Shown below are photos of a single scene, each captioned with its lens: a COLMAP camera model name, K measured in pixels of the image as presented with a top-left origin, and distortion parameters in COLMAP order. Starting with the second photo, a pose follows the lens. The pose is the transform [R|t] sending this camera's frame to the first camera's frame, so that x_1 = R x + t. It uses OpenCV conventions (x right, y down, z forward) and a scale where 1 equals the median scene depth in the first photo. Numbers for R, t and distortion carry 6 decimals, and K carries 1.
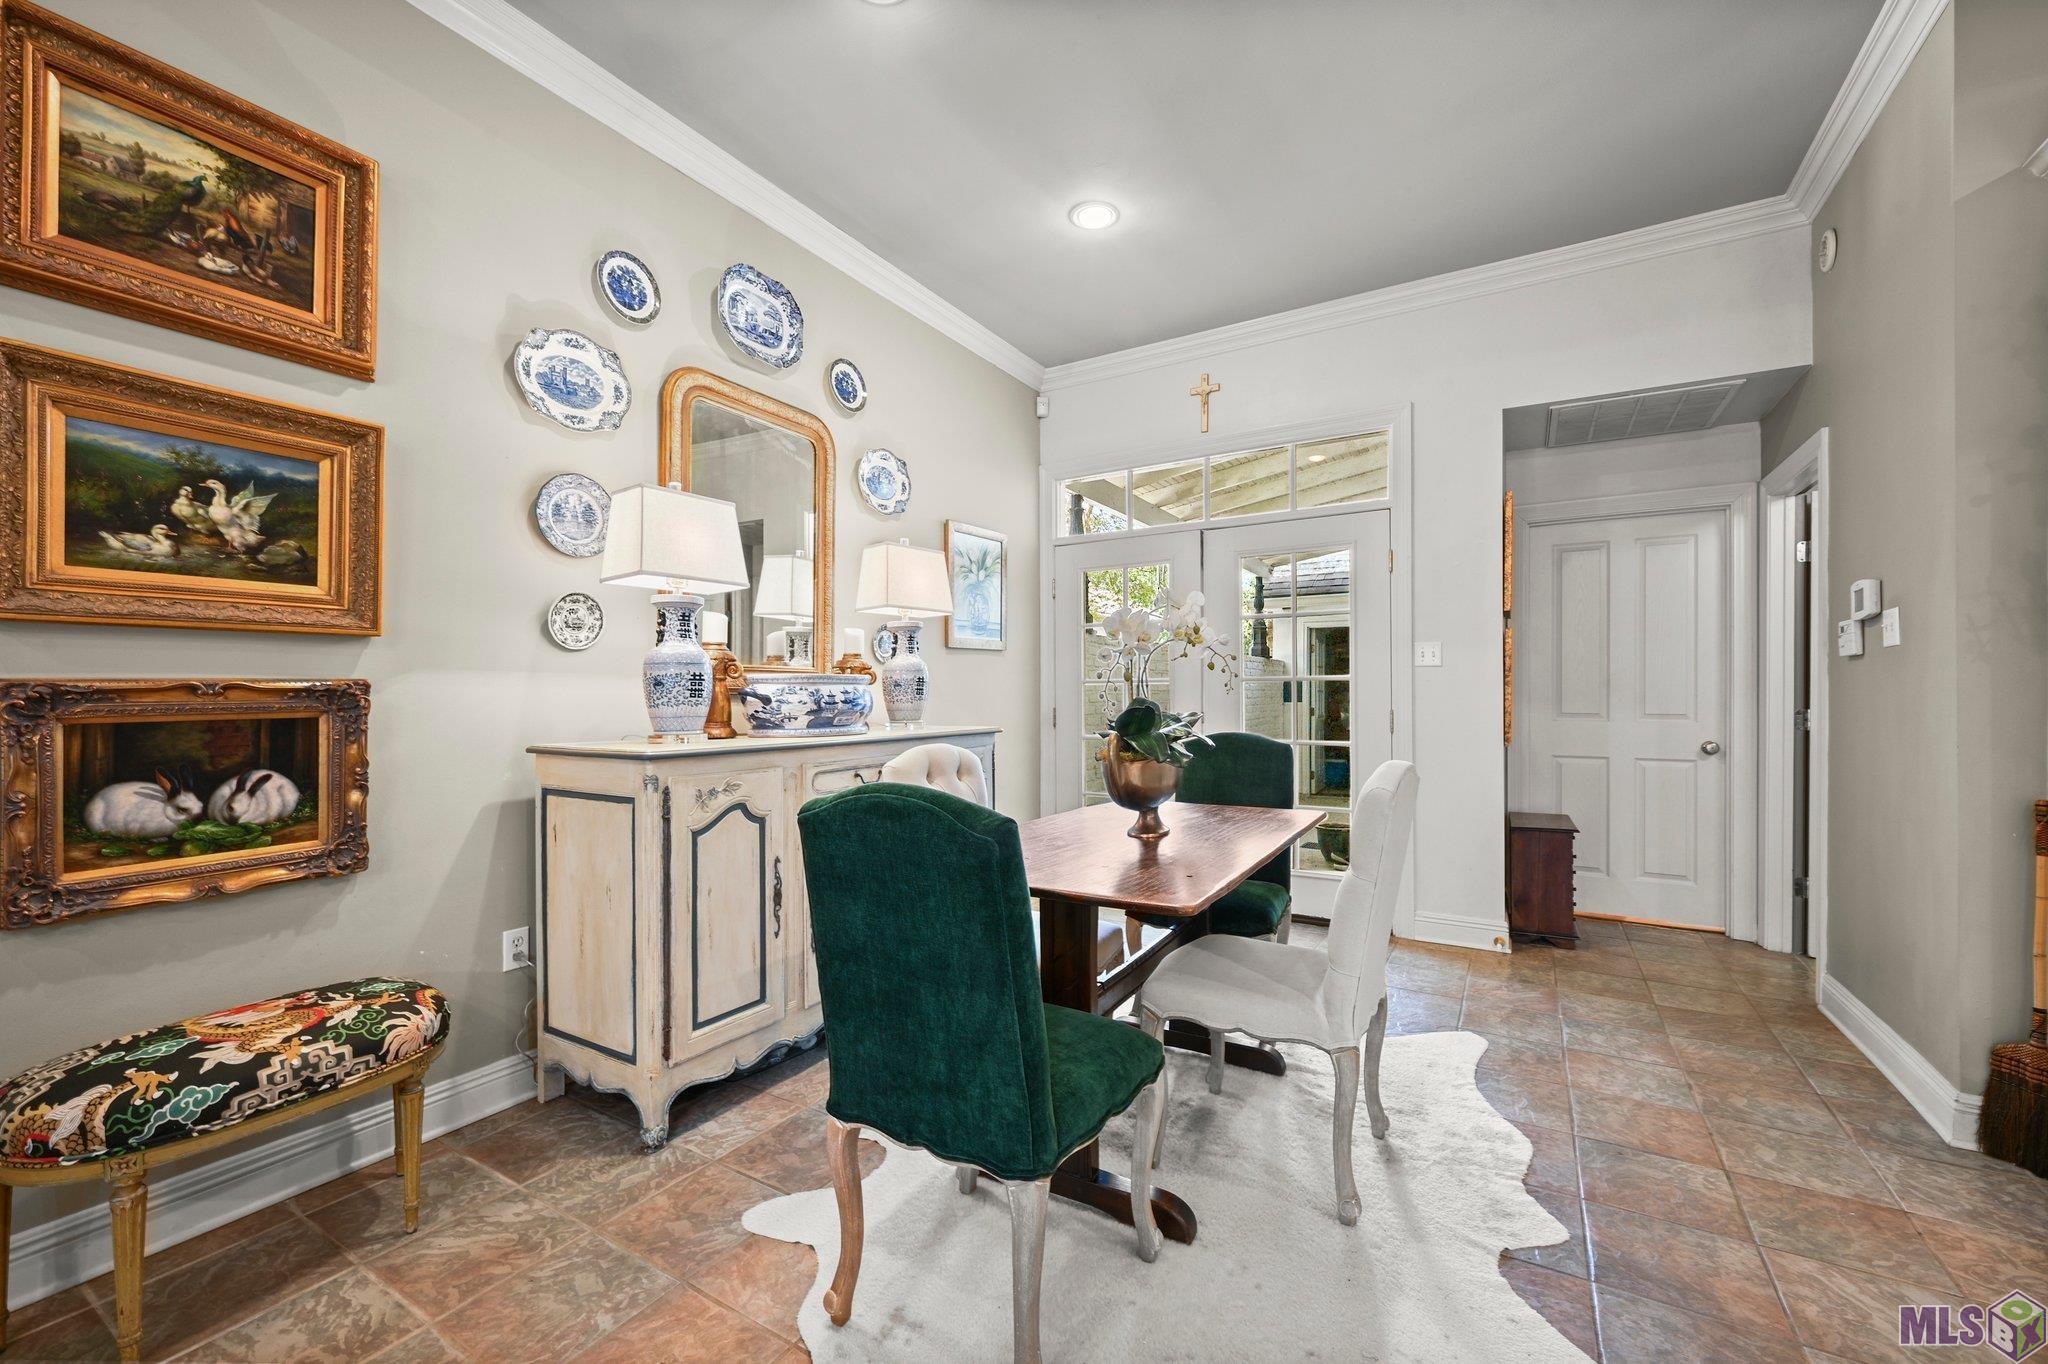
lens RADIAL K [[810.6, 0, 1024.7], [0, 810.6, 683.9], [0, 0, 1]] dist [-0.001524, 0.000609]
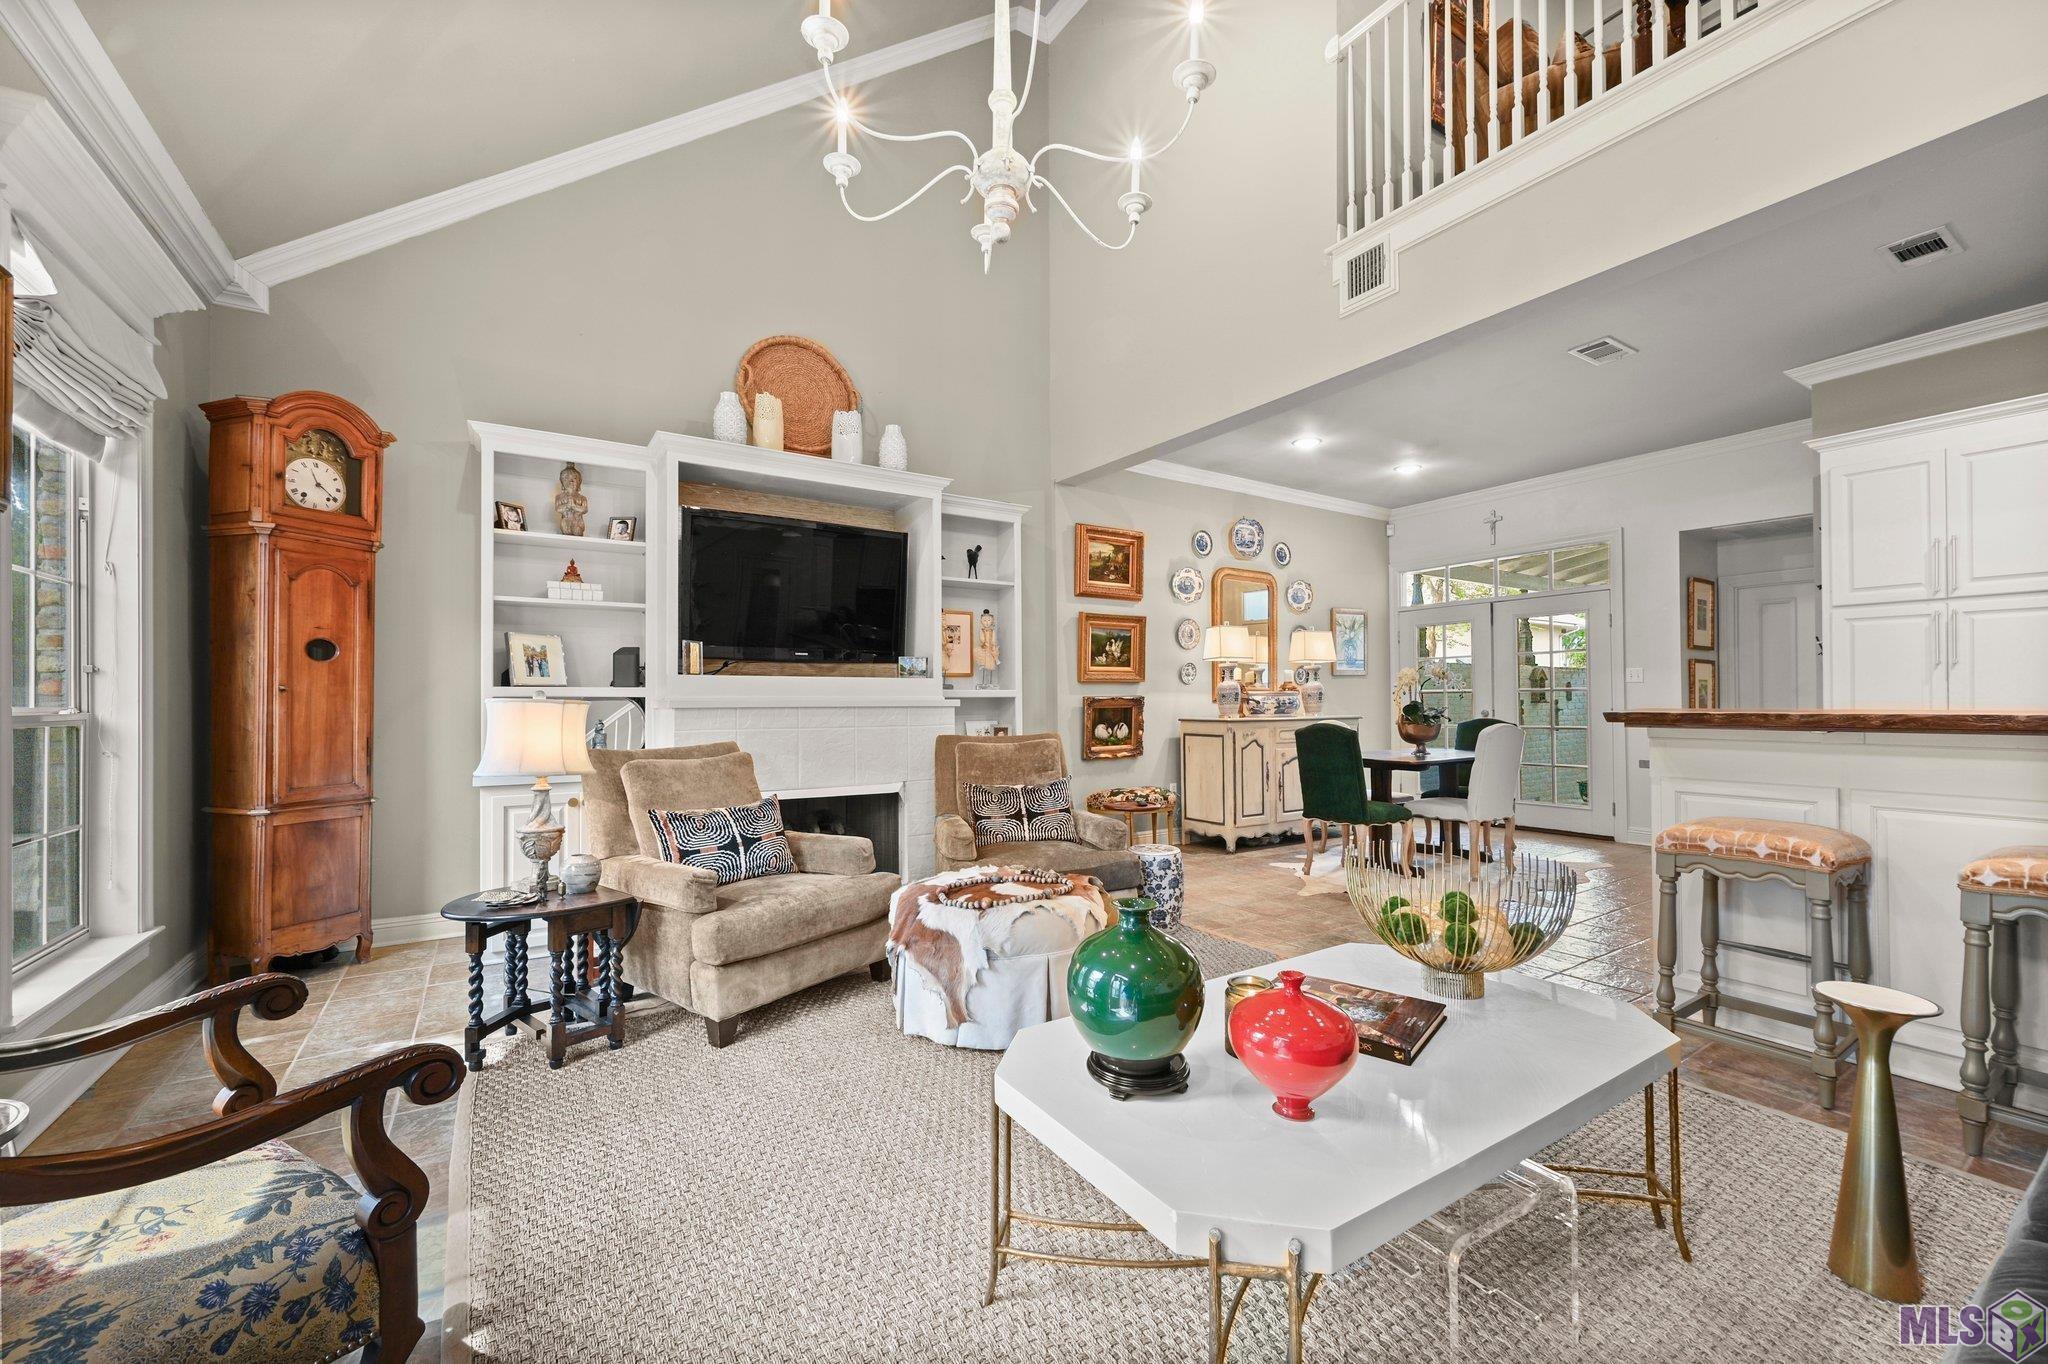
lens RADIAL K [[810.6, 0, 1030.0], [0, 810.6, 688.5], [0, 0, 1]] dist [-0.001524, 0.000609]
pose [[0.903078, -0.010176, -0.429356, 0.137054], [0.008431, 0.999947, -0.005965, -0.015504], [0.429393, 0.001767, 0.903116, -1.778242]]
